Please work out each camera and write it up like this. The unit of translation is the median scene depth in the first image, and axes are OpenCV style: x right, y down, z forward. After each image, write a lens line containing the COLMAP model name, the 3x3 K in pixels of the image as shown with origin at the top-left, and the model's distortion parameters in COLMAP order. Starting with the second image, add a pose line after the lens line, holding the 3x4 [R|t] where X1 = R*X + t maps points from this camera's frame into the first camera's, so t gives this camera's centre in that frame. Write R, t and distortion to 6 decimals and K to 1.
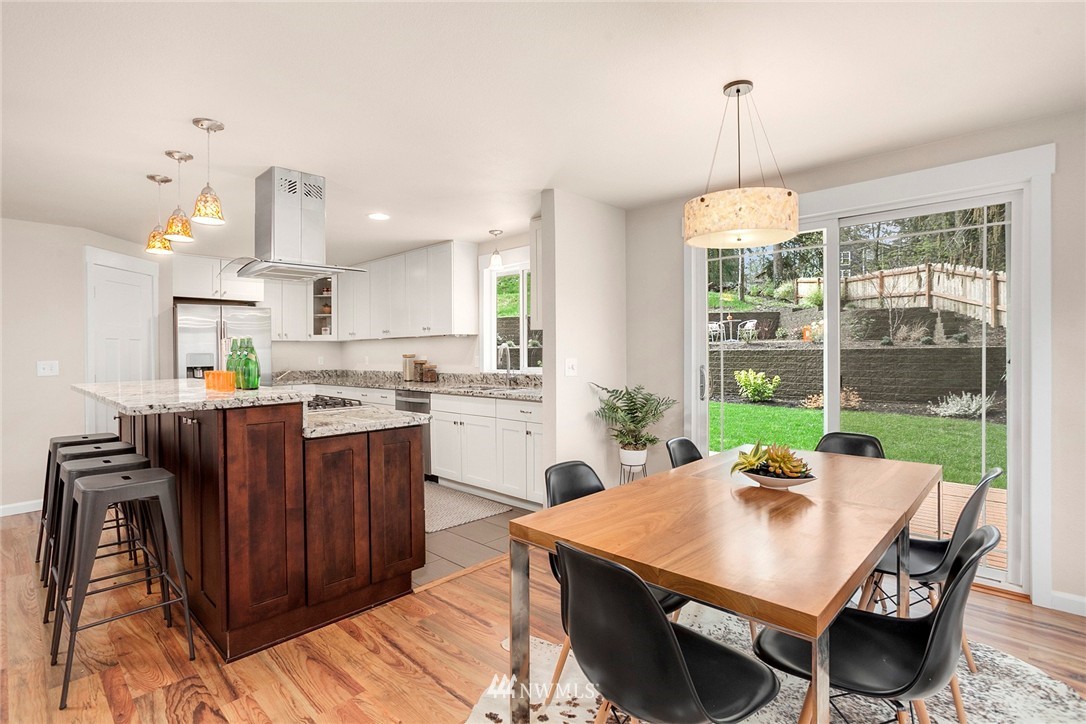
lens RADIAL K [[539.3, 0, 543.0], [0, 539.3, 362.0], [0, 0, 1]] dist [-0.000611, 0.000025]
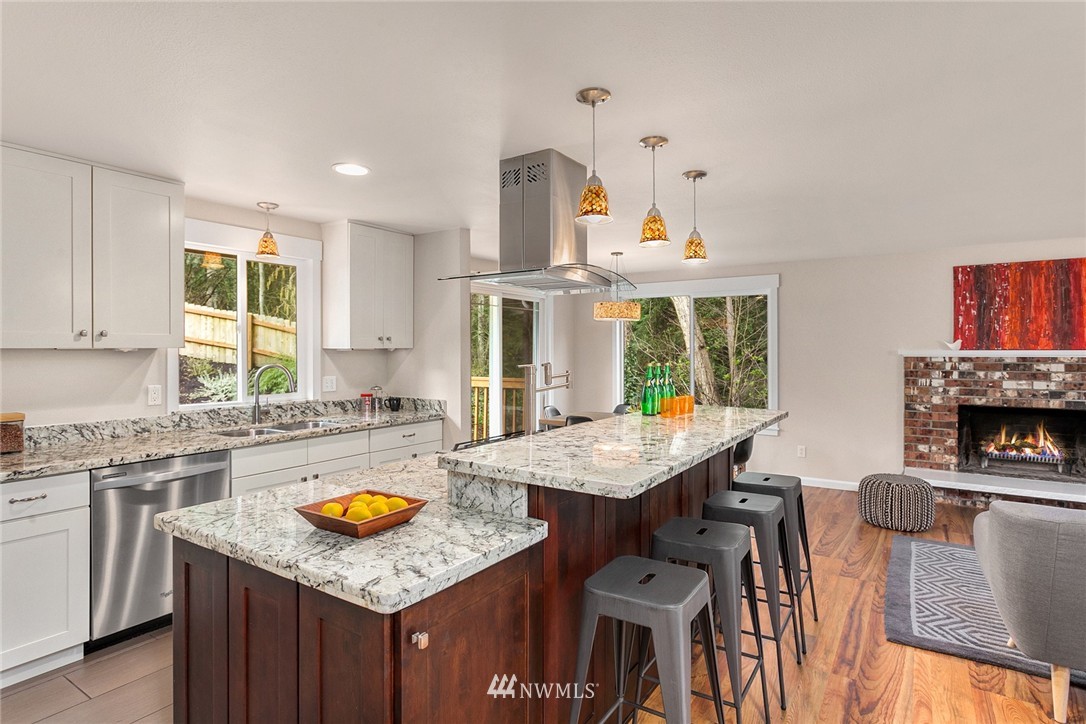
lens RADIAL K [[559.0, 0, 539.2], [0, 559.0, 343.2], [0, 0, 1]] dist [-0.003980, -0.000551]
pose [[-0.185153, 0.020185, 0.982502, -0.805044], [0.022543, 0.999613, -0.016288, -0.037801], [-0.982451, 0.019133, -0.185537, 0.729863]]
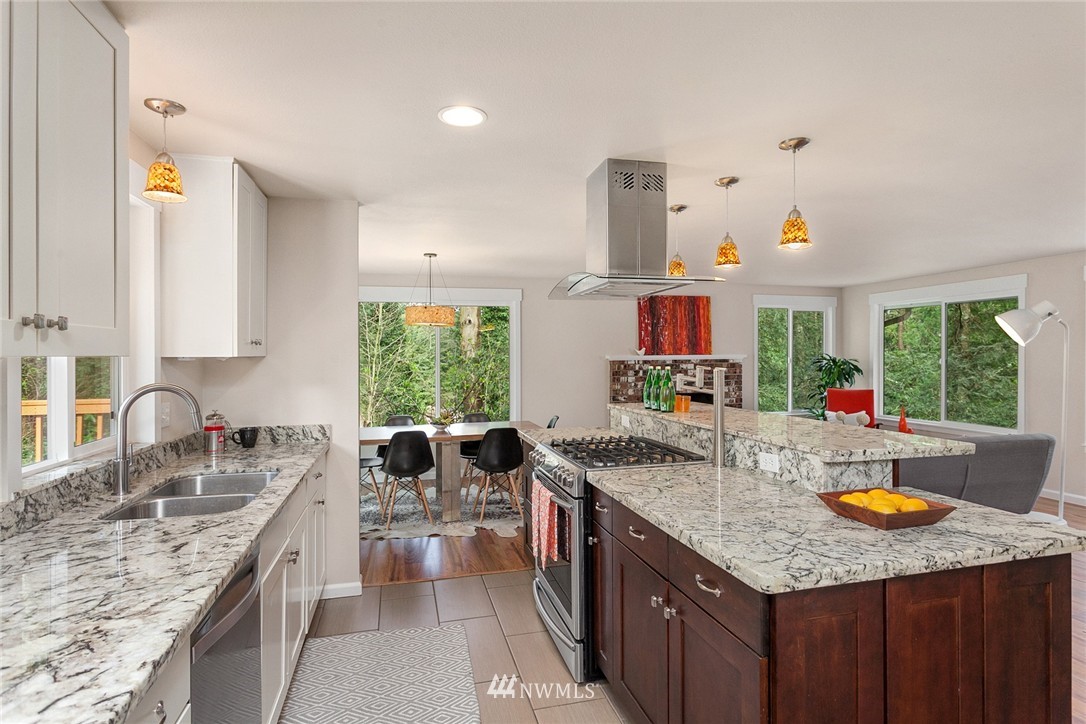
lens RADIAL K [[565.4, 0, 543.0], [0, 565.4, 362.0], [0, 0, 1]] dist [-0.003469, -0.000660]
pose [[-0.851694, 0.011861, 0.523905, -0.506217], [0.028346, 0.999323, 0.023457, -0.047955], [-0.523272, 0.034829, -0.851454, 1.121168]]
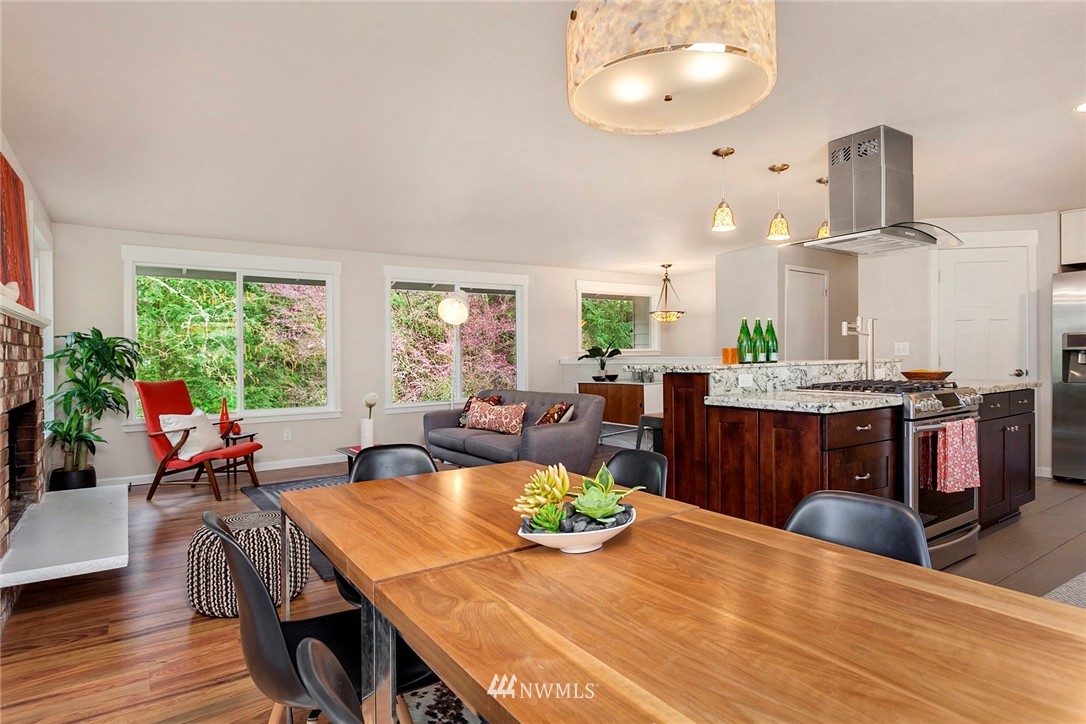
lens RADIAL K [[597.6, 0, 548.6], [0, 597.6, 382.6], [0, 0, 1]] dist [-0.005252, -0.001199]
pose [[-0.200197, 0.060972, -0.977857, 0.396218], [-0.004005, 0.998002, 0.063048, 0.006956], [0.979748, 0.016538, -0.199553, 0.416955]]
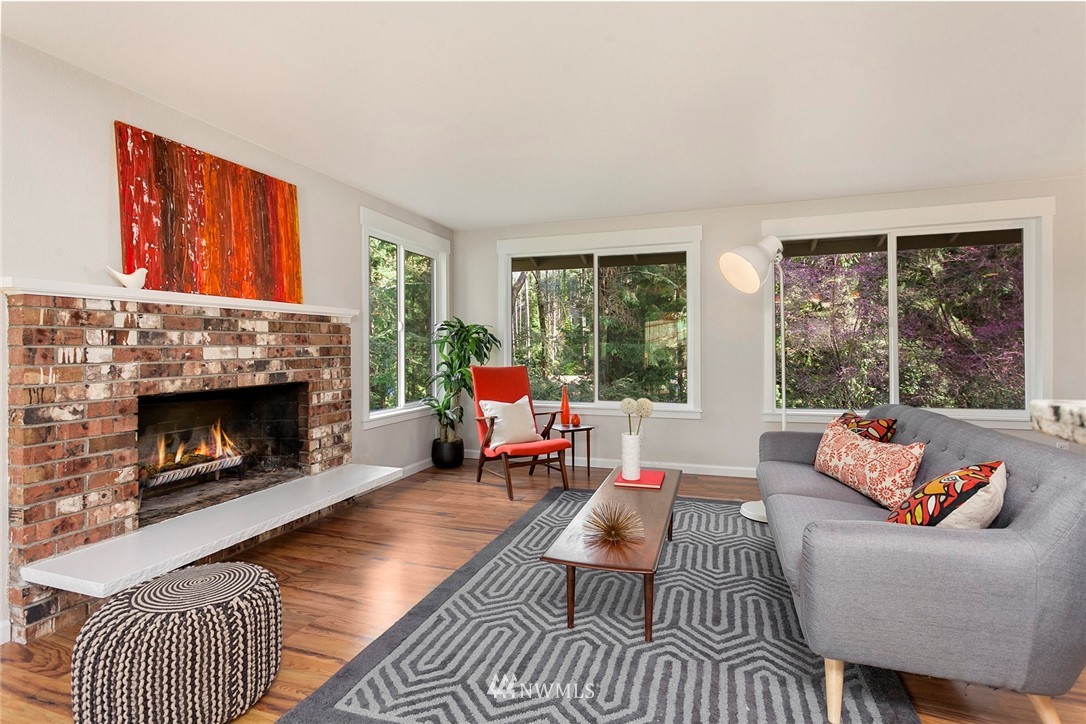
lens RADIAL K [[519.5, 0, 551.9], [0, 519.5, 349.2], [0, 0, 1]] dist [0.014994, 0.000054]
pose [[-0.896661, 0.017540, -0.442369, -0.123857], [0.005339, 0.999571, 0.028809, 0.015302], [0.442685, 0.023470, -0.896370, 0.418426]]
